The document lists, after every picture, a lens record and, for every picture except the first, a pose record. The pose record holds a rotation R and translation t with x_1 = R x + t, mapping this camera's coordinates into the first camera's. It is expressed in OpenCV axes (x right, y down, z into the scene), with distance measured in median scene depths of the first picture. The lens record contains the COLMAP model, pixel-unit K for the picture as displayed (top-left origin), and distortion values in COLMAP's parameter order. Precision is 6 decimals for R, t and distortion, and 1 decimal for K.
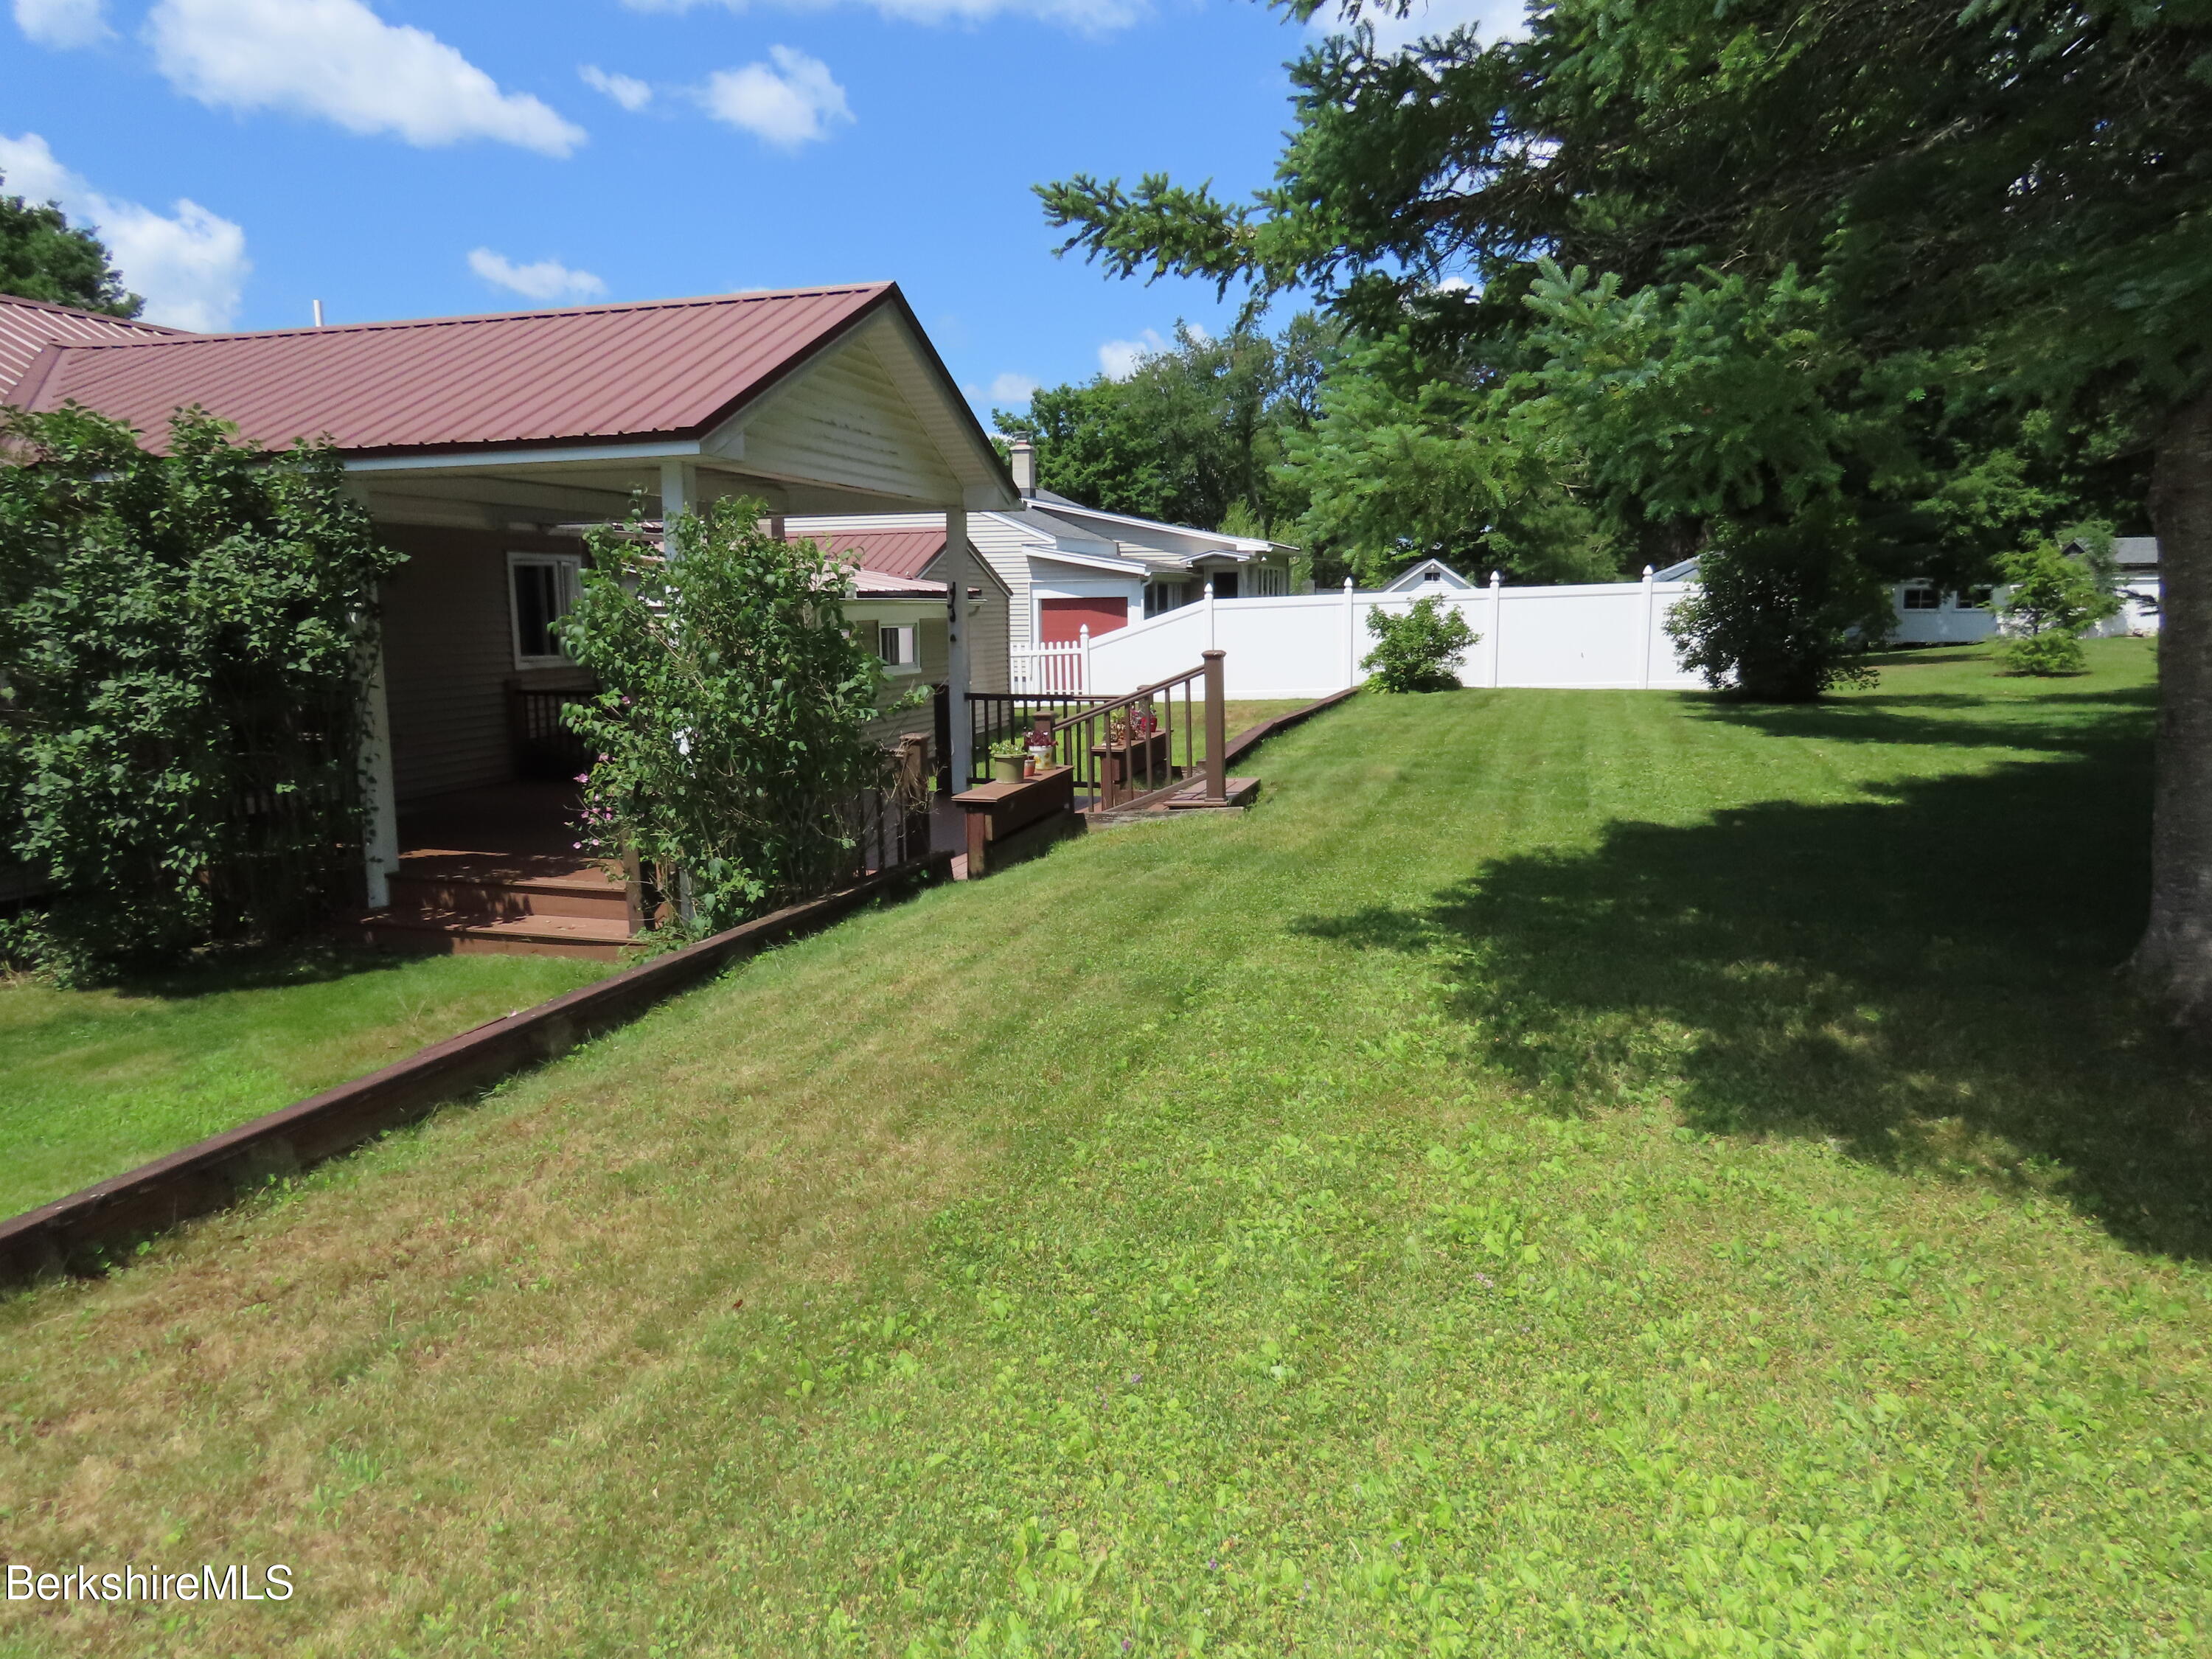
lens RADIAL K [[1369.4, 0, 1105.0], [0, 1369.4, 811.8], [0, 0, 1]] dist [-0.008673, -0.005487]
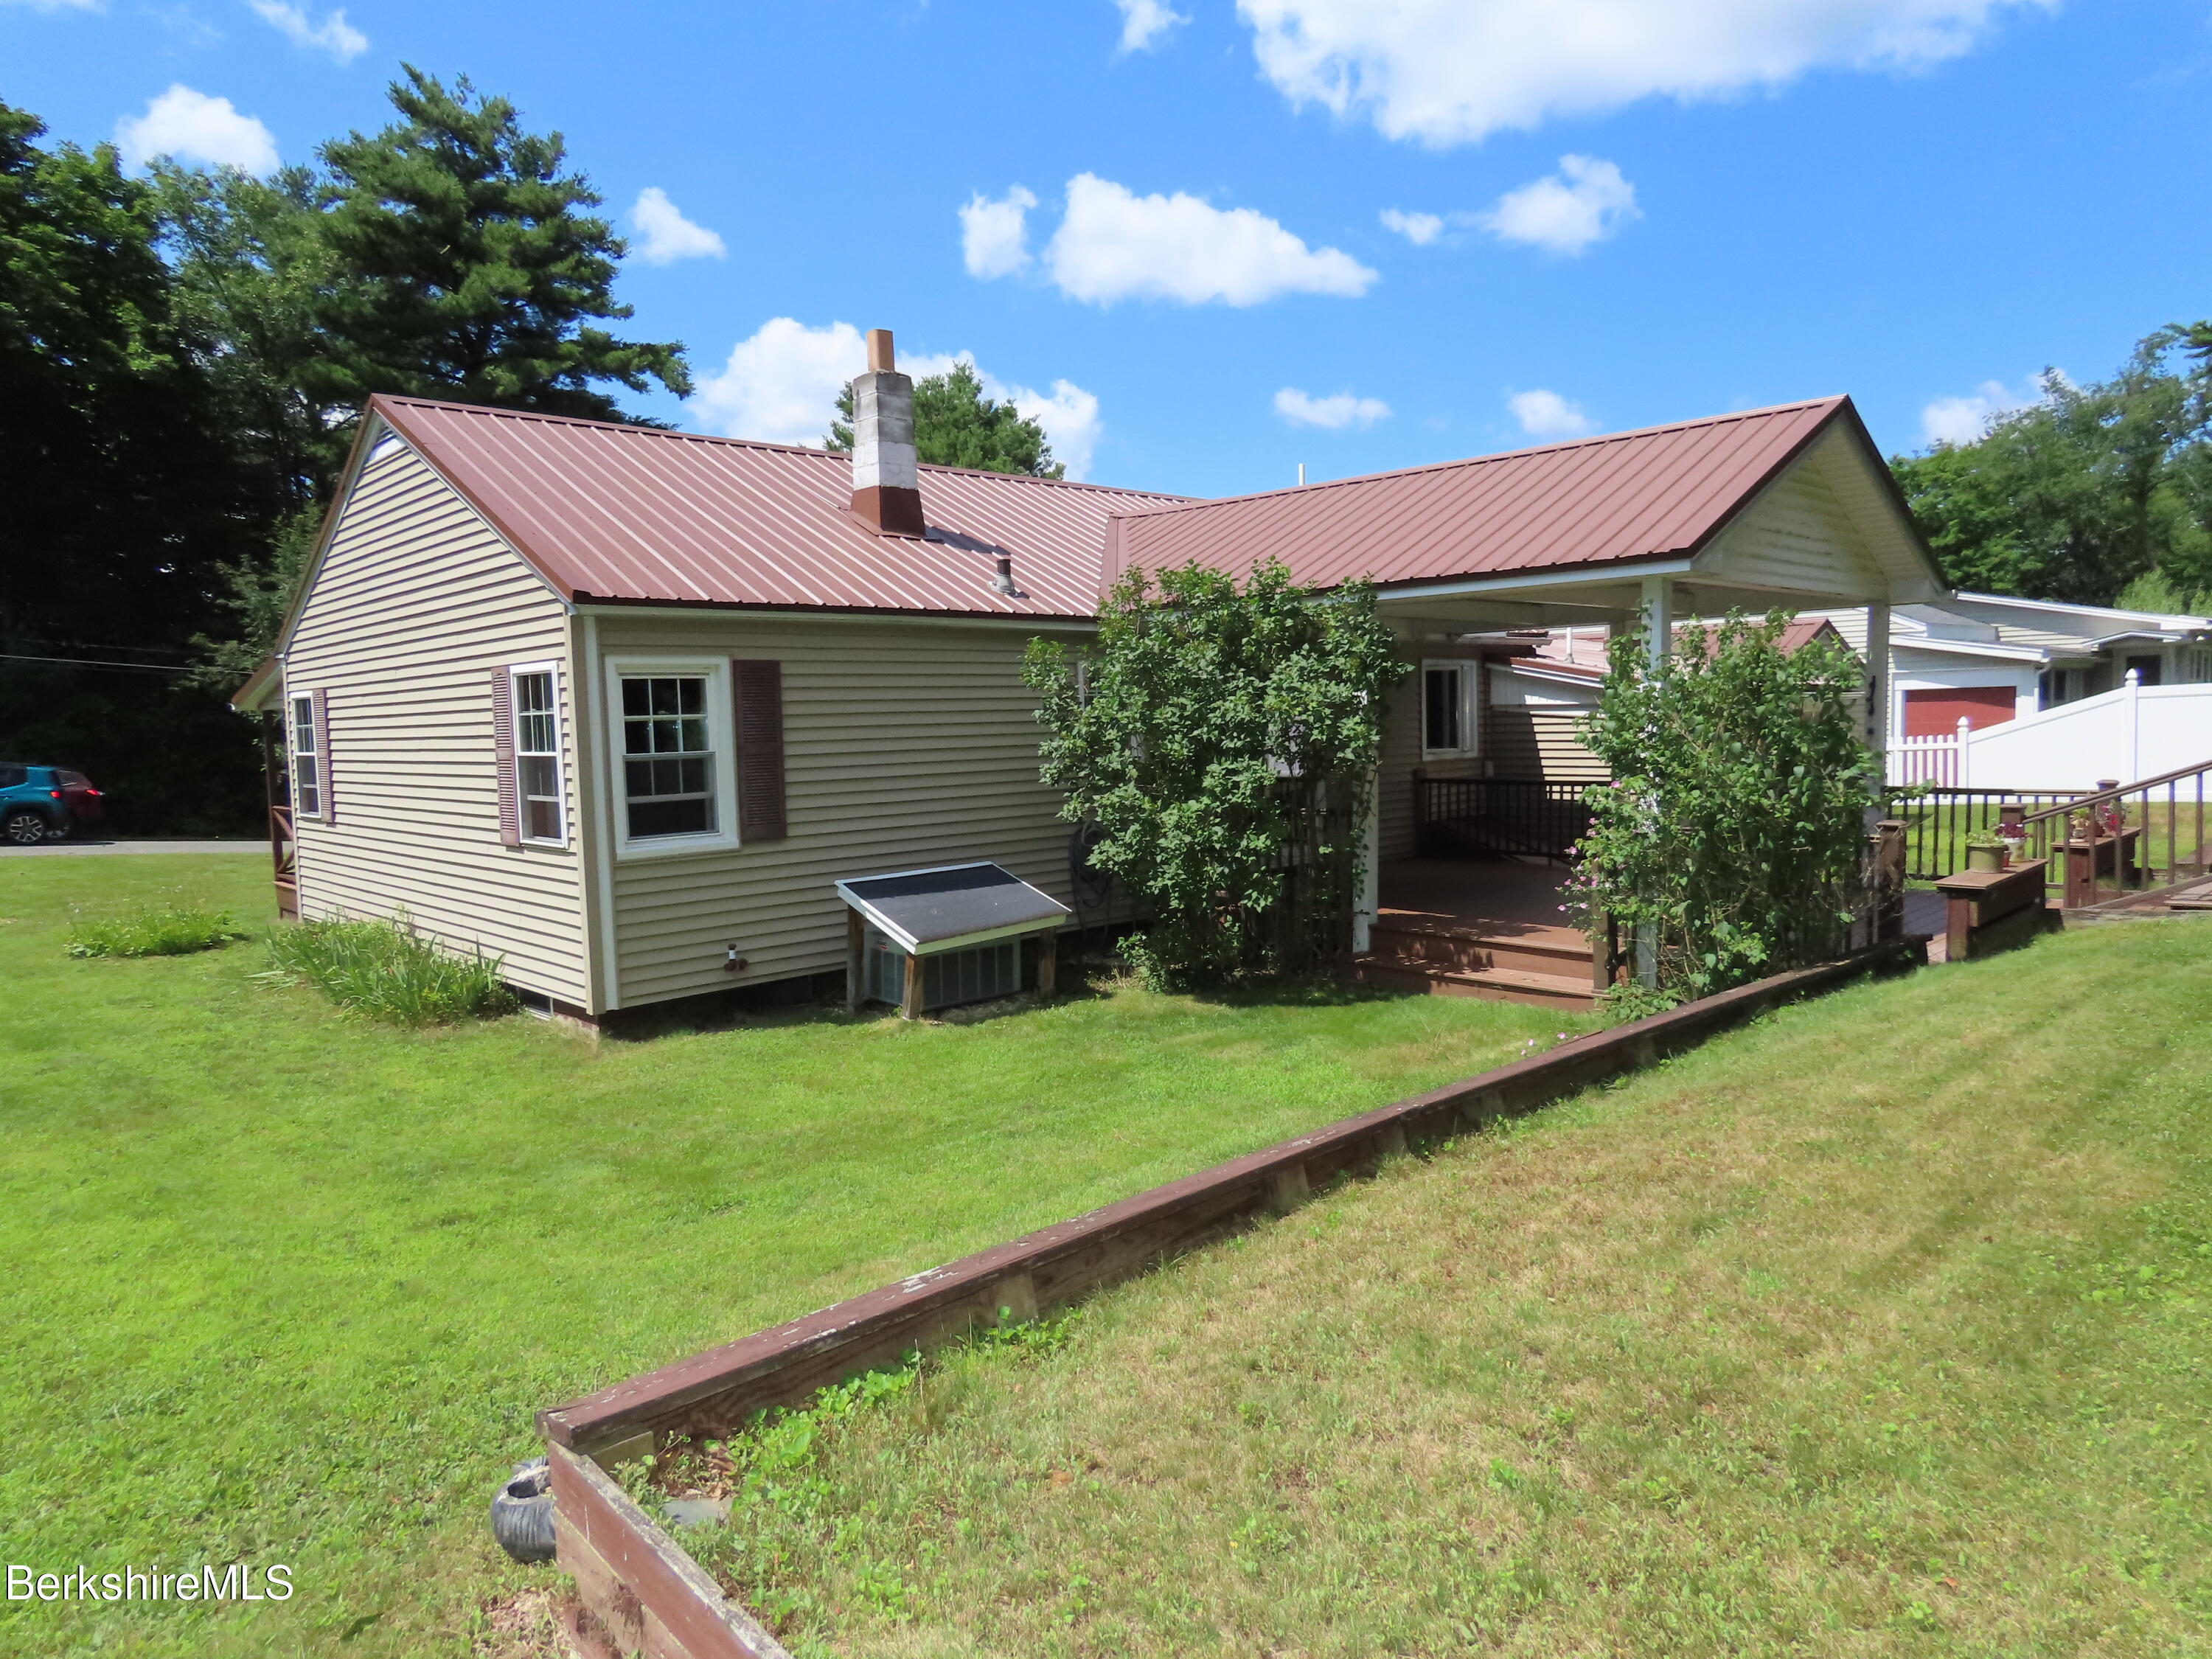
lens RADIAL K [[1369.4, 0, 1105.0], [0, 1369.4, 811.8], [0, 0, 1]] dist [-0.008673, -0.005487]
pose [[0.860459, 0.023285, -0.508987, -0.117532], [-0.059009, 0.996787, -0.054155, 0.026759], [0.506091, 0.076633, 0.859069, -0.191747]]
